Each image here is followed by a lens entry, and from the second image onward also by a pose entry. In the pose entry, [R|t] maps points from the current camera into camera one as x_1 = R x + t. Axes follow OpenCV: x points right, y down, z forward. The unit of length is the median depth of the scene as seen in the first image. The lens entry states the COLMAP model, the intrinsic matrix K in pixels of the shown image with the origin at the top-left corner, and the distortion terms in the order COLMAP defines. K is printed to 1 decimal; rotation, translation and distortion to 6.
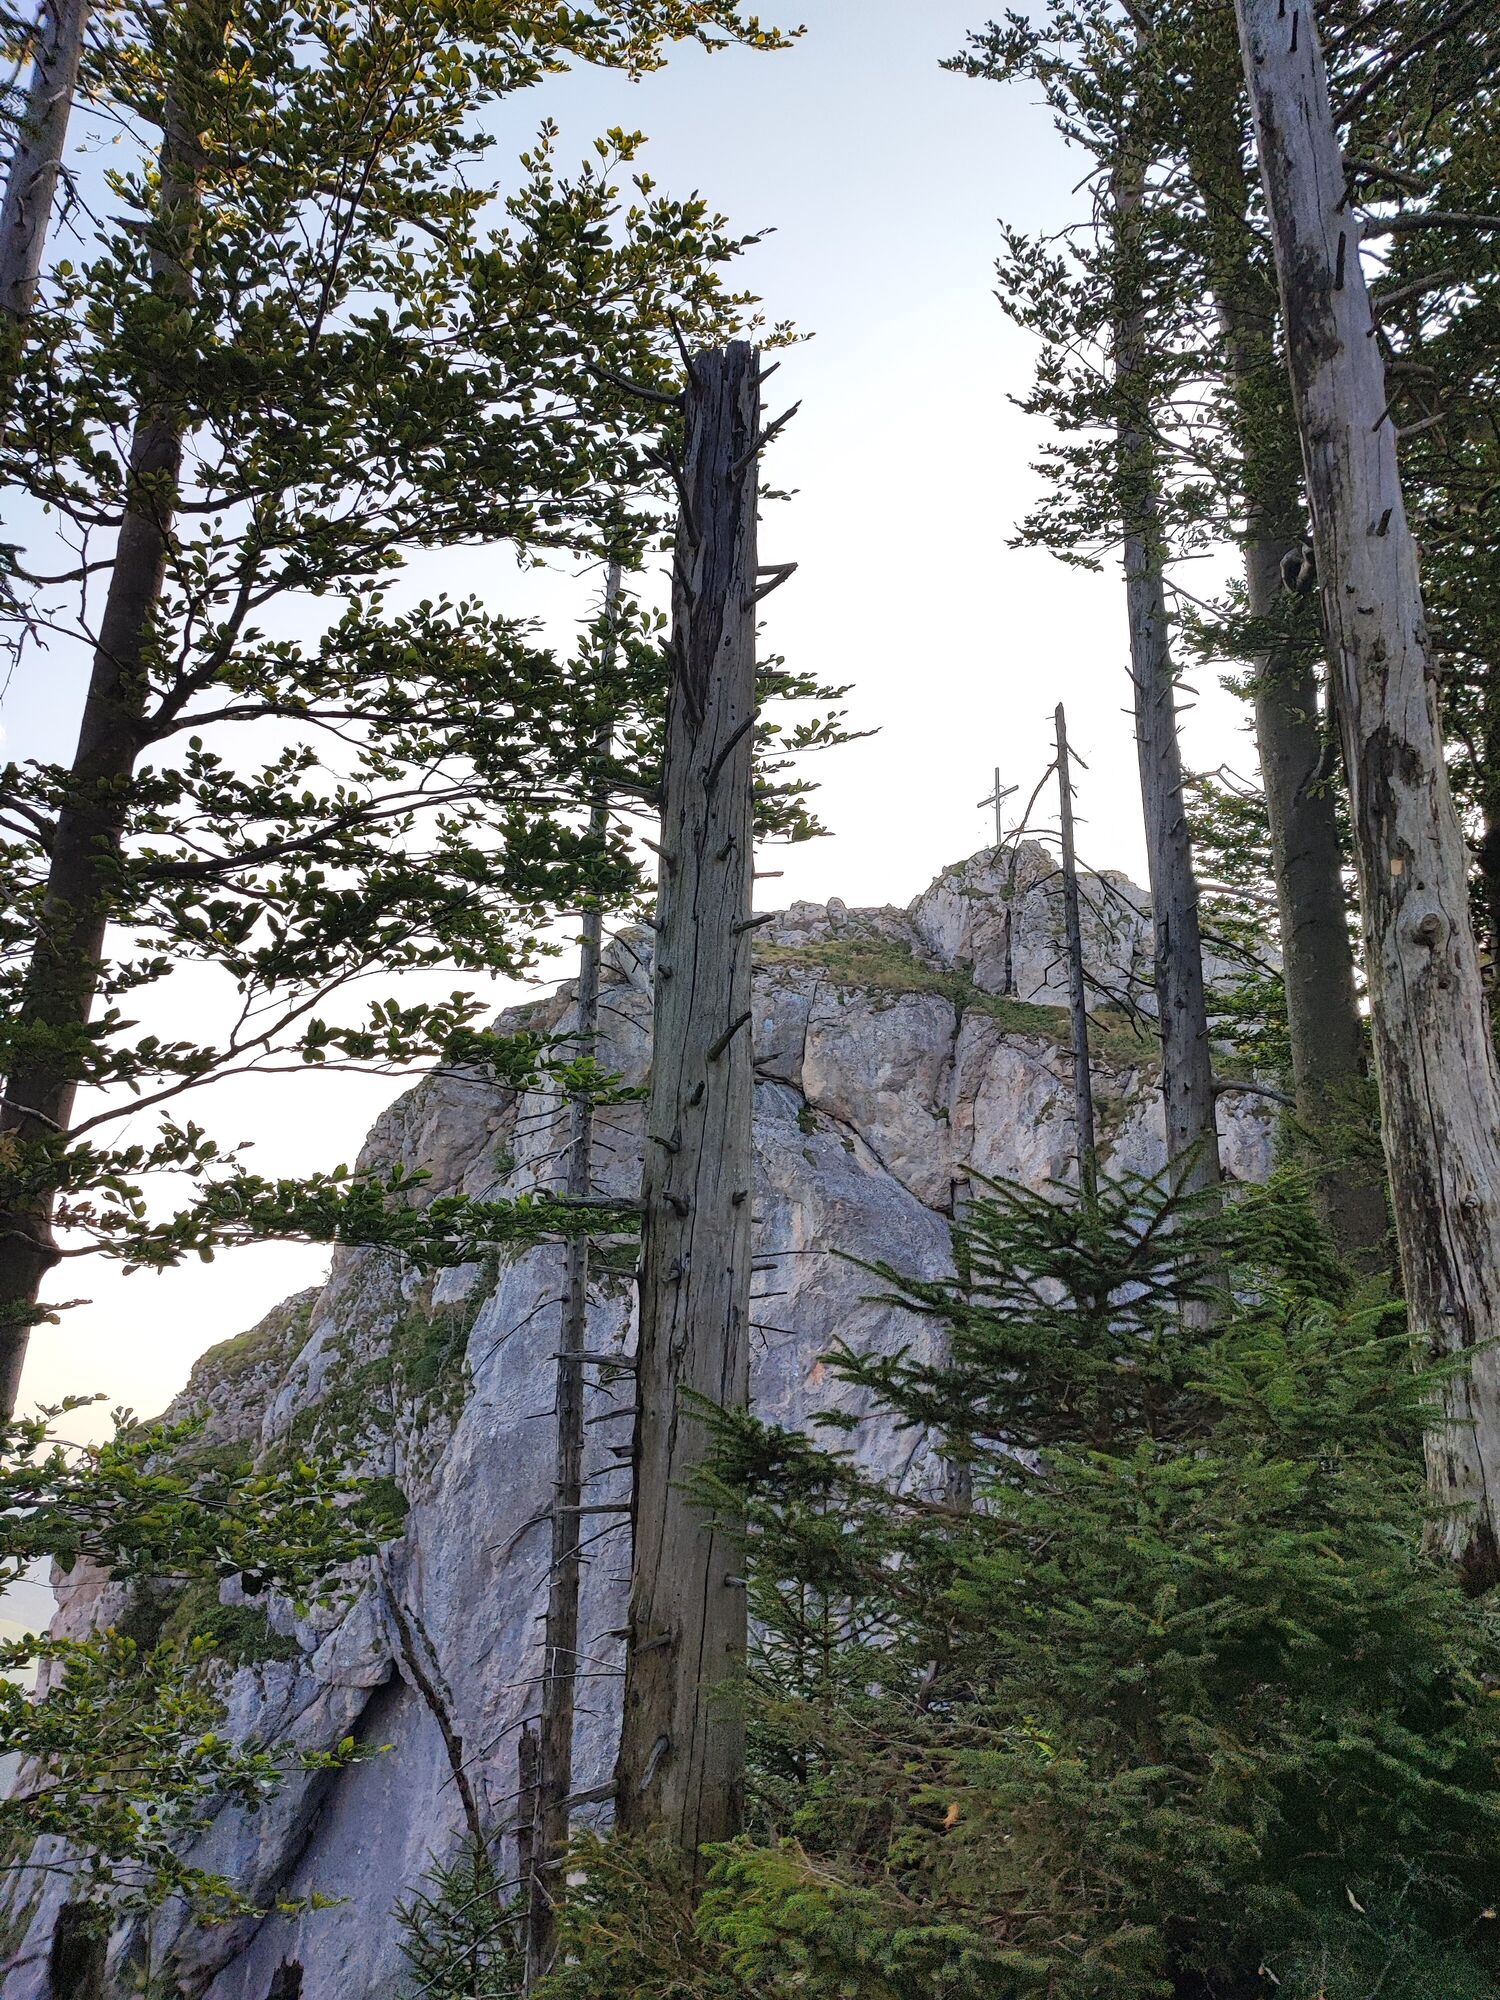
lens RADIAL K [[1335.9, 0, 750.0], [0, 1335.9, 1000.0], [0, 0, 1]] dist [-0.001025, -0.001081]
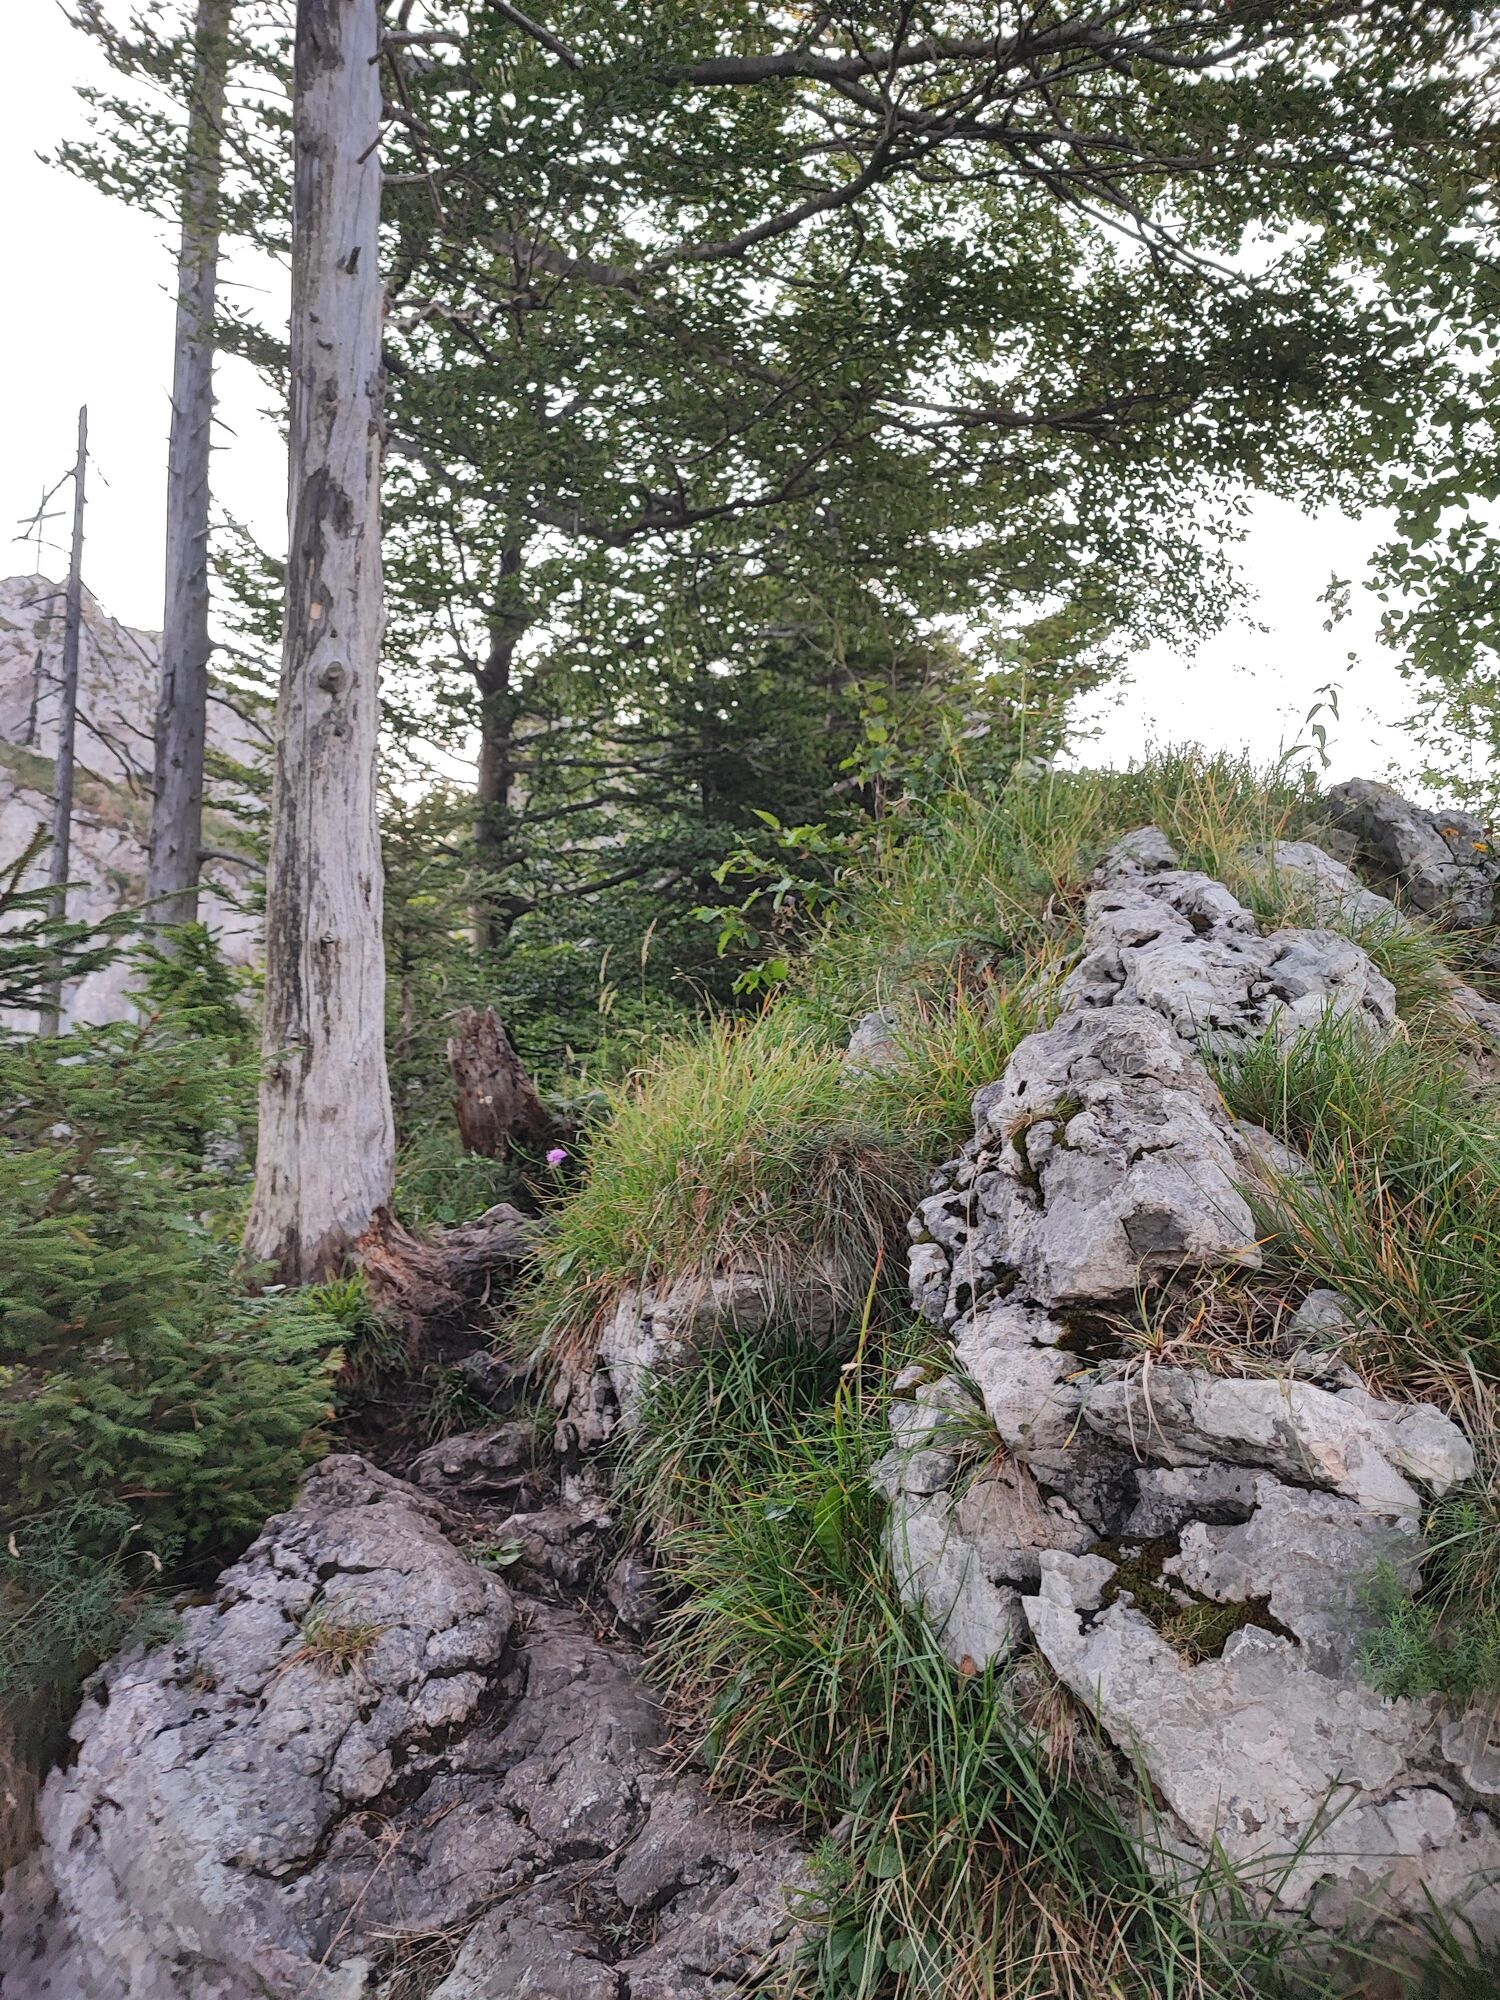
lens RADIAL K [[1335.9, 0, 750.0], [0, 1335.9, 1000.0], [0, 0, 1]] dist [-0.001025, -0.001081]
pose [[0.791338, 0.084490, 0.605513, 0.152586], [-0.161261, 0.984177, 0.073424, 0.062873], [-0.589728, -0.155748, 0.792441, -0.046082]]
